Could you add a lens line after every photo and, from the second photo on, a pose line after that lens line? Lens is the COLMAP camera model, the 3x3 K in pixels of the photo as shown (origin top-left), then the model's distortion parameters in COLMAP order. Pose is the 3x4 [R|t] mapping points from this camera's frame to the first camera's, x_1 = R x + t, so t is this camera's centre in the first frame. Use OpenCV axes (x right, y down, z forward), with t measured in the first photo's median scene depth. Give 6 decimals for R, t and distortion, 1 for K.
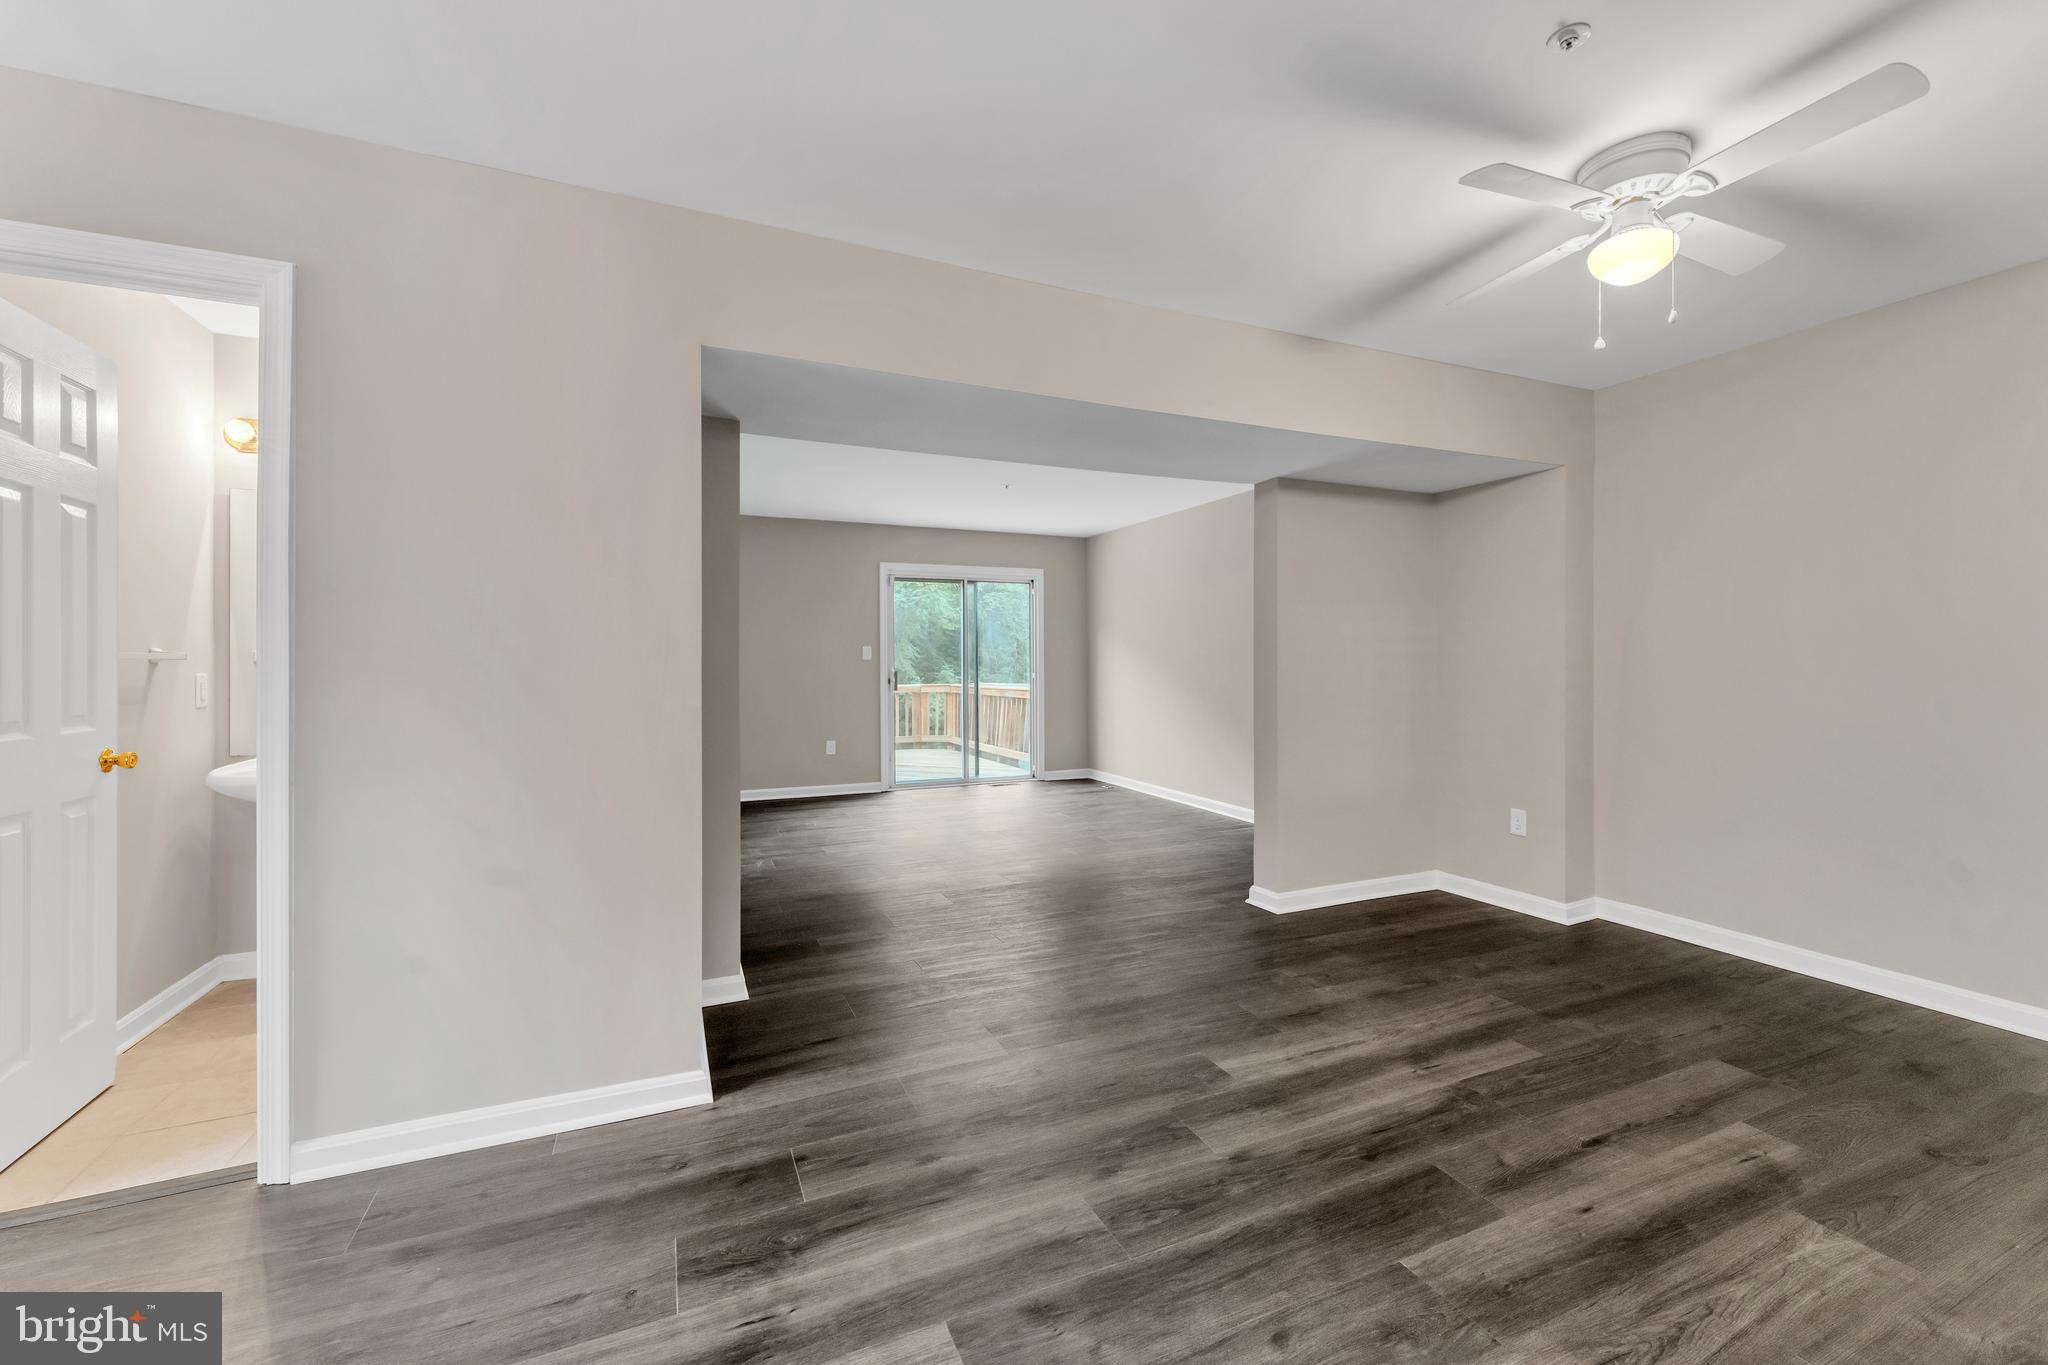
lens RADIAL K [[821.9, 0, 1010.9], [0, 821.9, 666.8], [0, 0, 1]] dist [-0.000728, -0.000808]
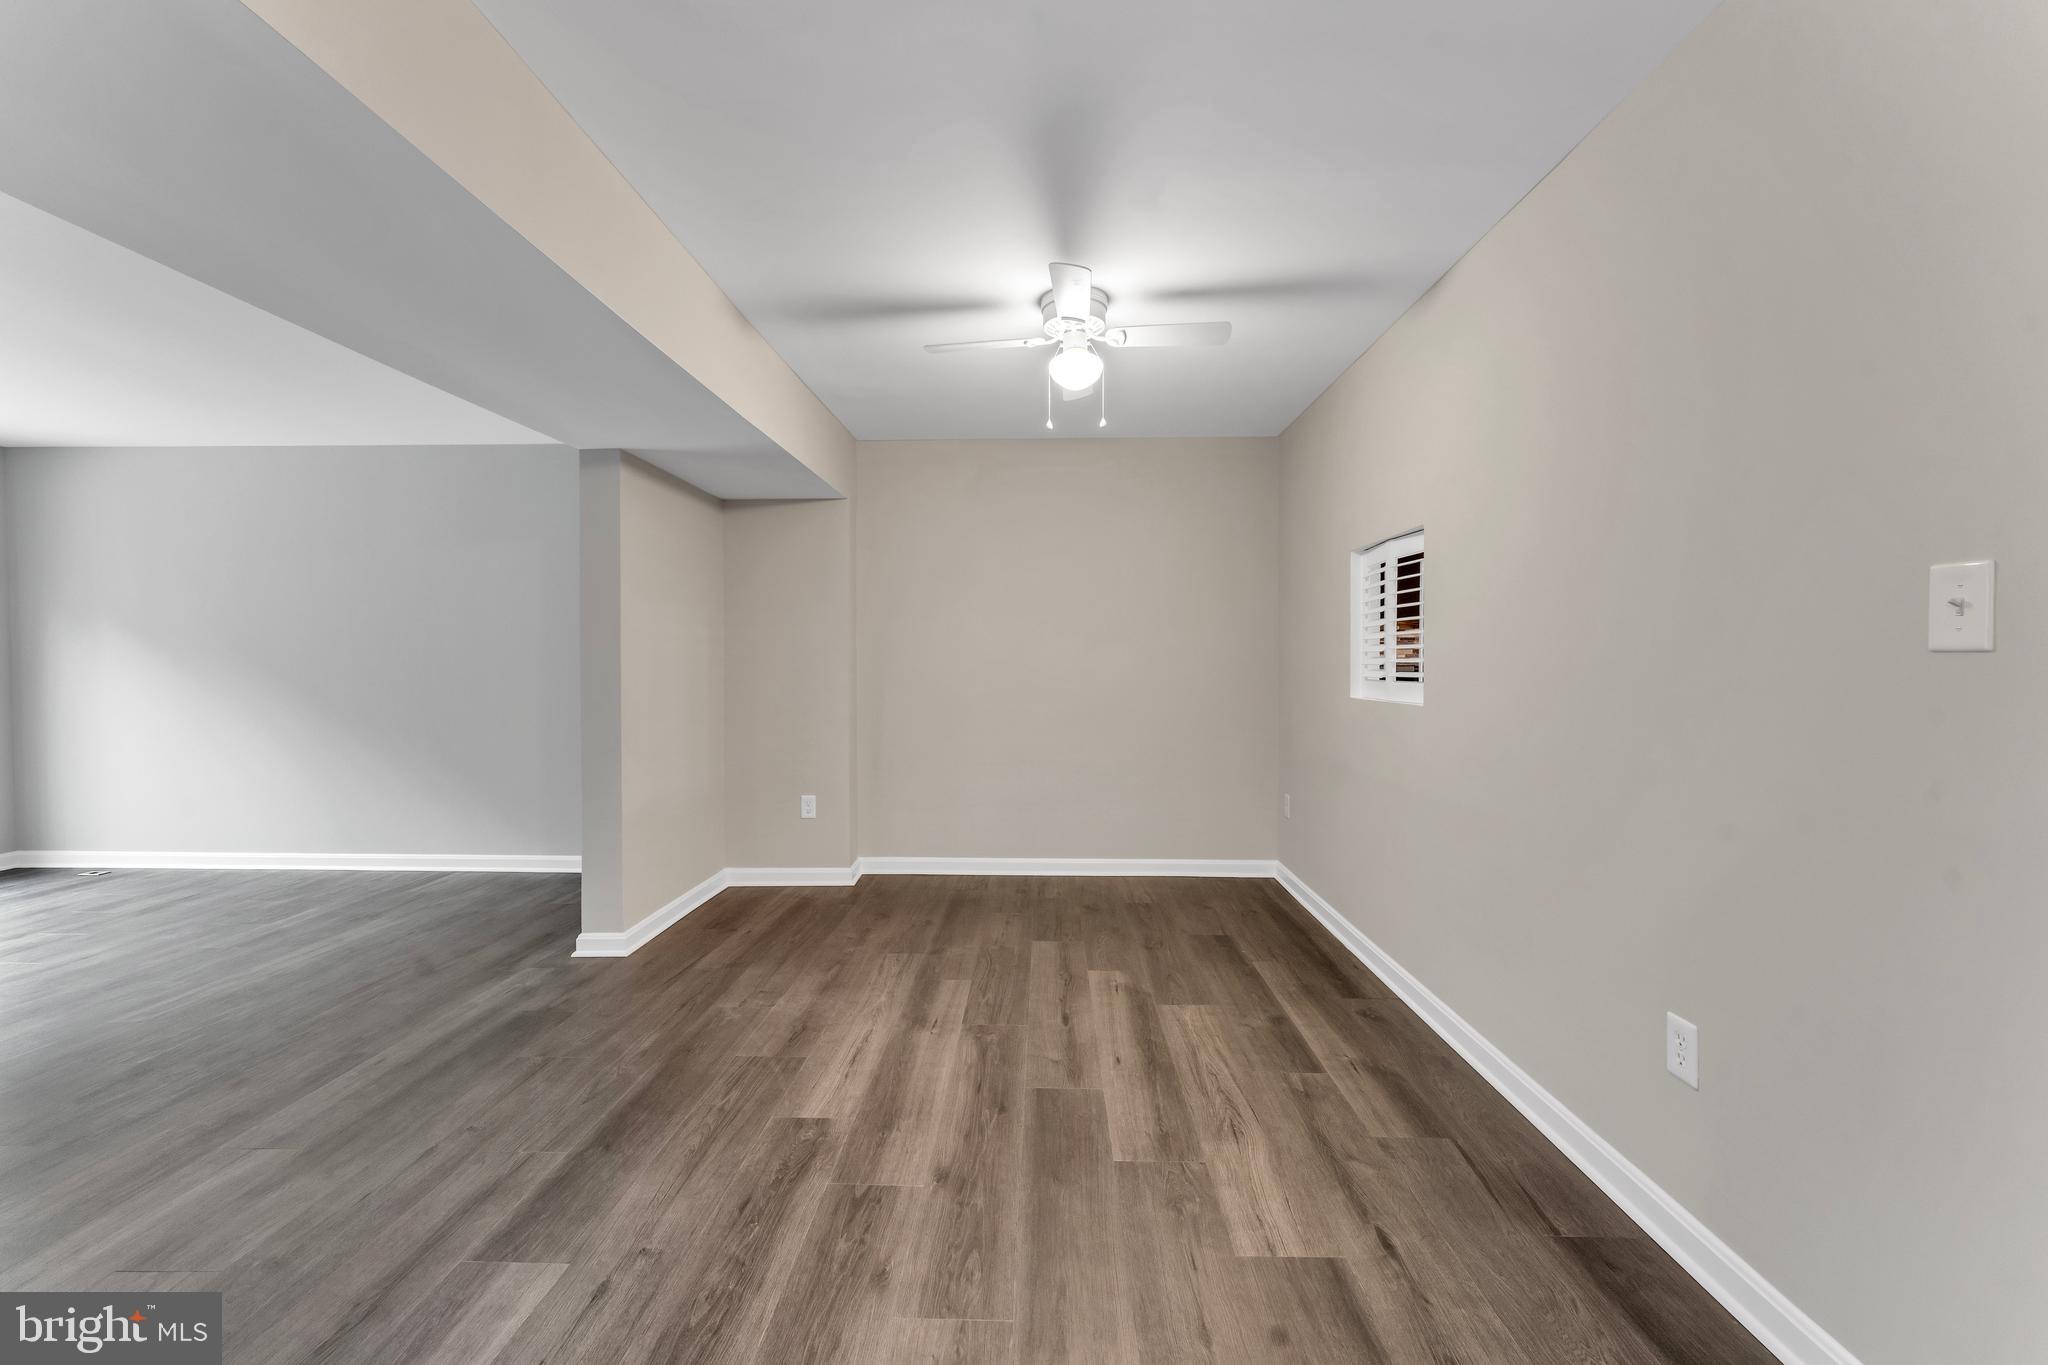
lens RADIAL K [[821.9, 0, 1021.4], [0, 821.9, 679.1], [0, 0, 1]] dist [-0.000728, -0.000808]
pose [[0.423996, -0.014477, 0.905548, -0.434948], [0.007285, 0.999894, 0.012575, 0.002853], [-0.905635, 0.001265, 0.424057, 0.402885]]
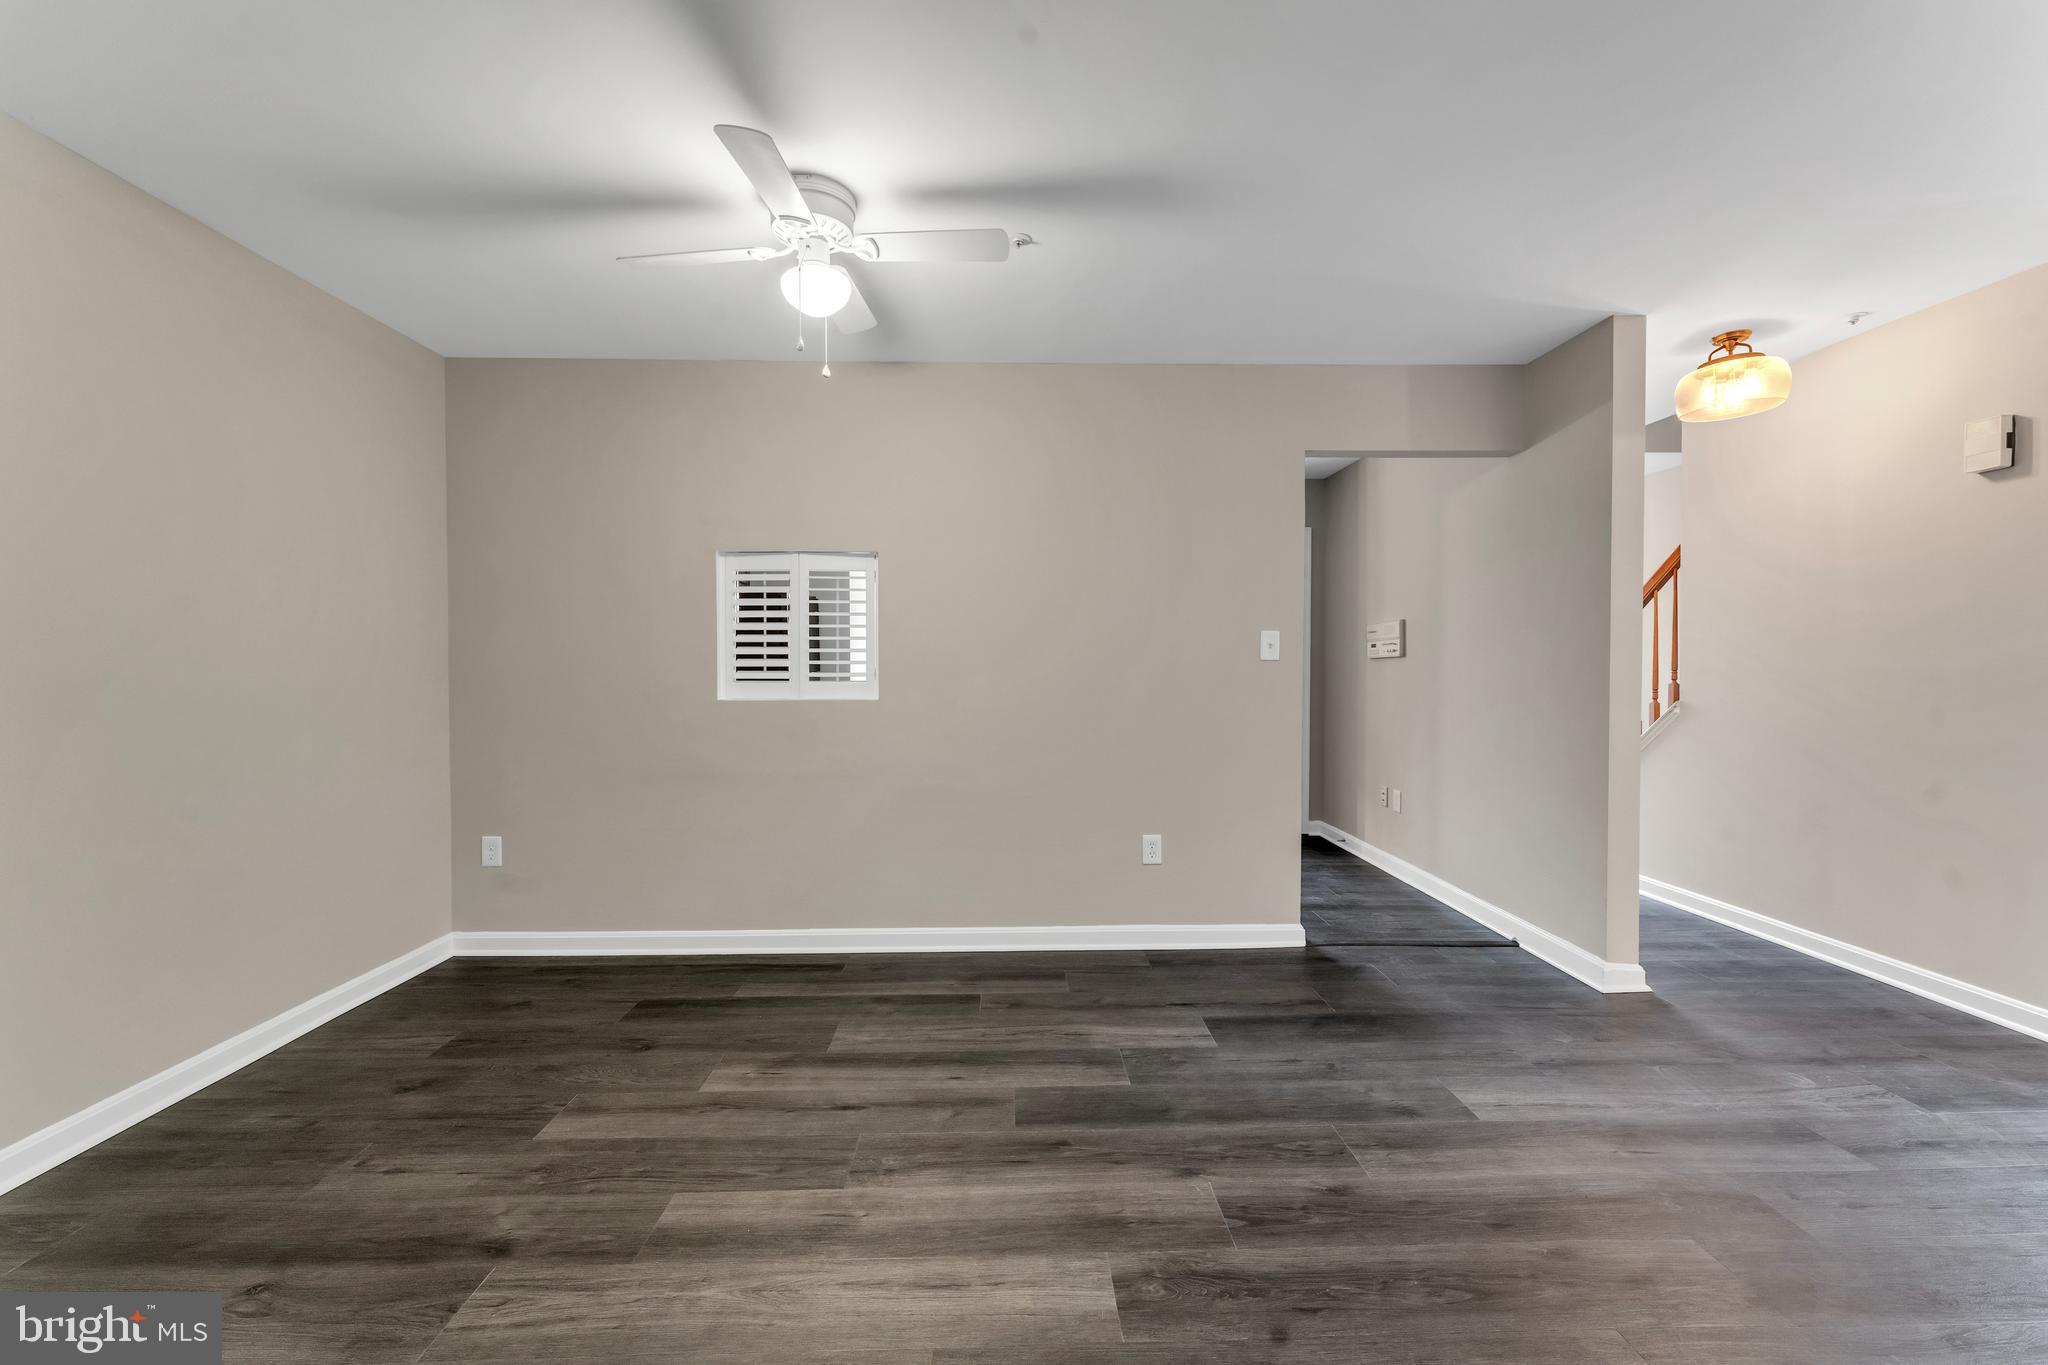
lens RADIAL K [[821.9, 0, 1023.9], [0, 821.9, 675.4], [0, 0, 1]] dist [-0.000728, -0.000808]
pose [[-0.932137, 0.000940, 0.362105, 0.086282], [0.008177, 0.999796, 0.018455, -0.005941], [-0.362014, 0.020164, -0.931955, 1.561897]]
